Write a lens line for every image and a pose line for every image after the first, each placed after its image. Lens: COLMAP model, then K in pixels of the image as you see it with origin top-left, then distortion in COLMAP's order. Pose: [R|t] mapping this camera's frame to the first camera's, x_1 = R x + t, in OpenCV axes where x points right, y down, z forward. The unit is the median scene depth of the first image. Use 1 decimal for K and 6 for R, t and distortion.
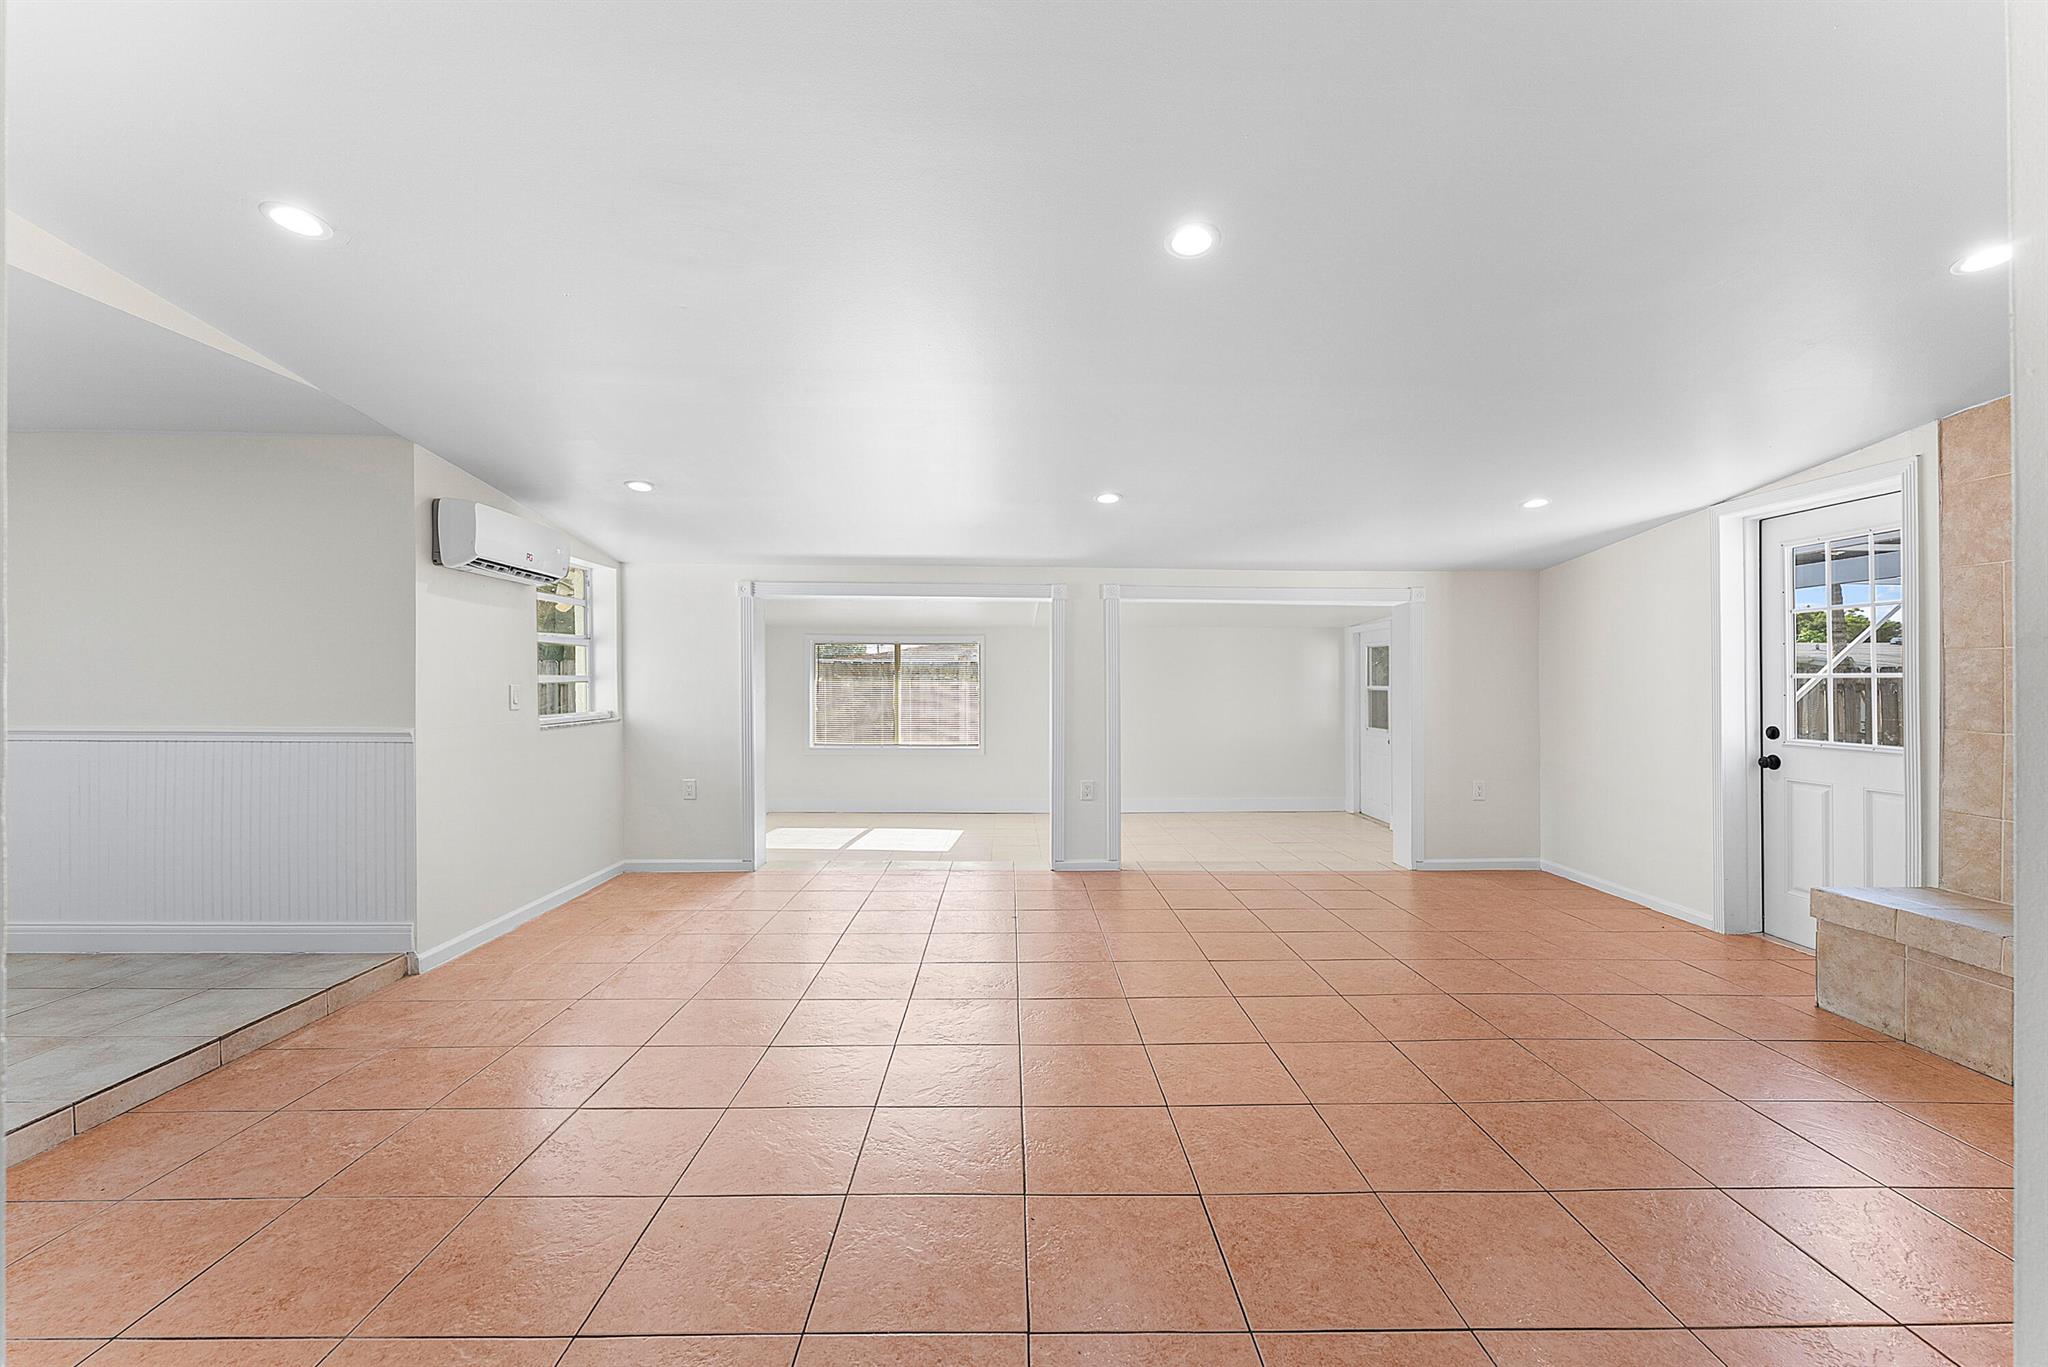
lens RADIAL K [[841.4, 0, 1024.0], [0, 841.4, 683.5], [0, 0, 1]] dist [-0.000746, -0.000192]
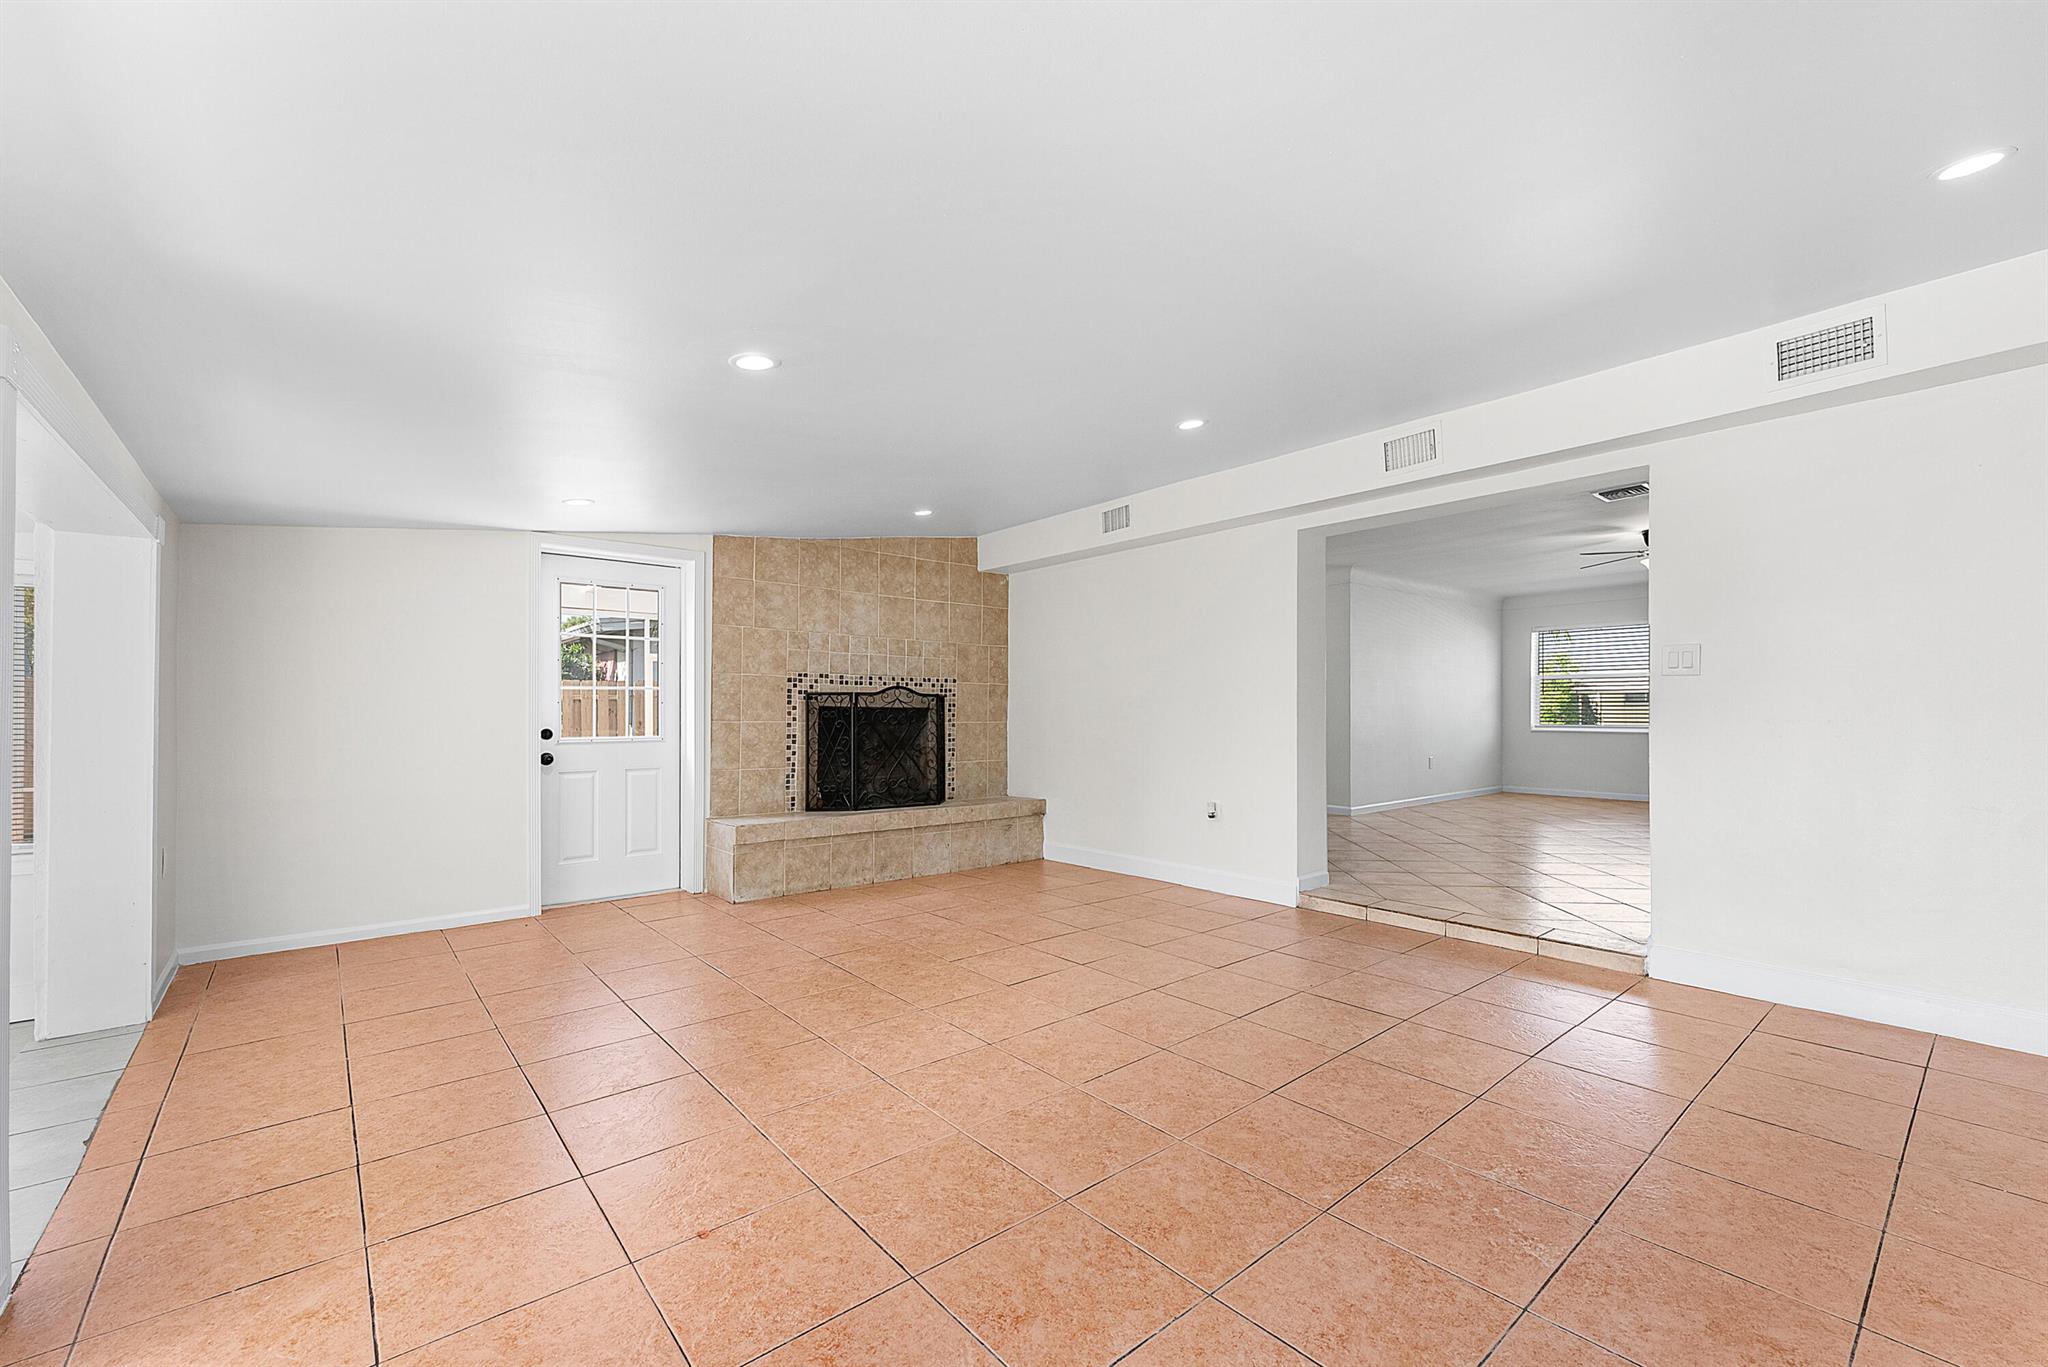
lens RADIAL K [[841.4, 0, 1024.0], [0, 841.4, 683.5], [0, 0, 1]] dist [-0.000746, -0.000192]
pose [[-0.632002, 0.013593, 0.774848, -0.596737], [-0.001875, 0.999816, -0.019069, 0.010707], [-0.774965, -0.013504, -0.631860, 1.591539]]
